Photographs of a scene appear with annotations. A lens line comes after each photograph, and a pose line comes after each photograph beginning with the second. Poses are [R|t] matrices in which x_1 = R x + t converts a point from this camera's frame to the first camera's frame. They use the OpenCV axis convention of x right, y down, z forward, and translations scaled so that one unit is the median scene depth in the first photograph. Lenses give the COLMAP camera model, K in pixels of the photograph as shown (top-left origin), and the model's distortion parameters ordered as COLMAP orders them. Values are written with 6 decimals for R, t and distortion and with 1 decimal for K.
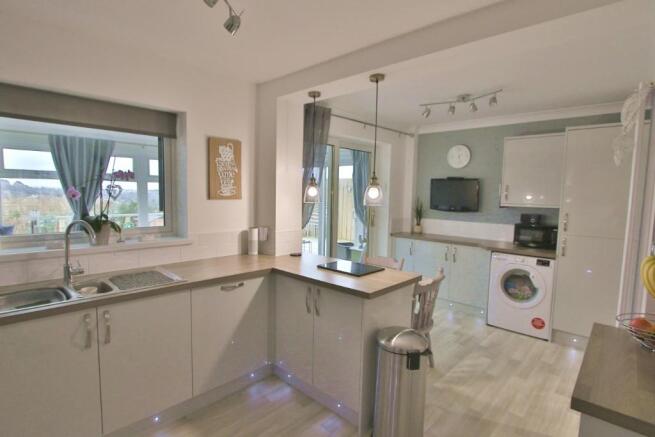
lens RADIAL K [[336.3, 0, 306.6], [0, 336.3, 227.0], [0, 0, 1]] dist [-0.019635, -0.000513]
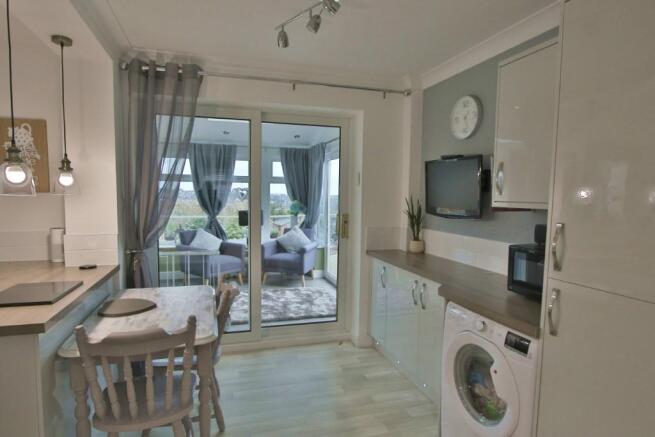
lens RADIAL K [[368.3, 0, 324.4], [0, 368.3, 223.3], [0, 0, 1]] dist [-0.036420, 0.000985]
pose [[0.883969, 0.032936, -0.466384, 0.538510], [-0.048001, 0.998638, -0.020457, -0.015025], [0.465075, 0.040470, 0.884346, 0.372447]]
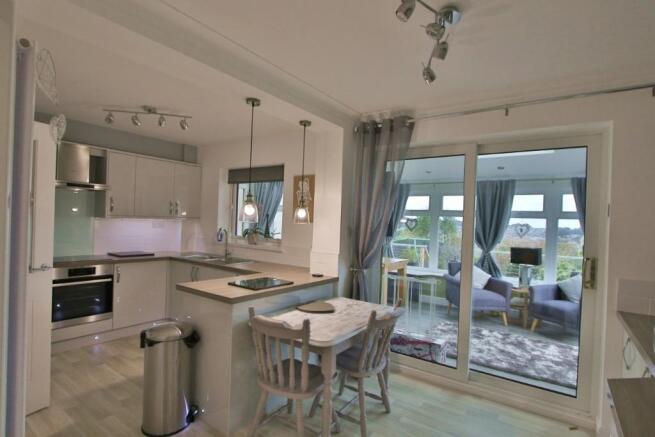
lens RADIAL K [[336.3, 0, 325.4], [0, 336.3, 224.6], [0, 0, 1]] dist [-0.019635, -0.000513]
pose [[0.157739, -0.001894, -0.987479, 0.677202], [-0.135796, 0.990456, -0.023592, -0.035146], [0.978099, 0.137817, 0.155976, 0.578678]]
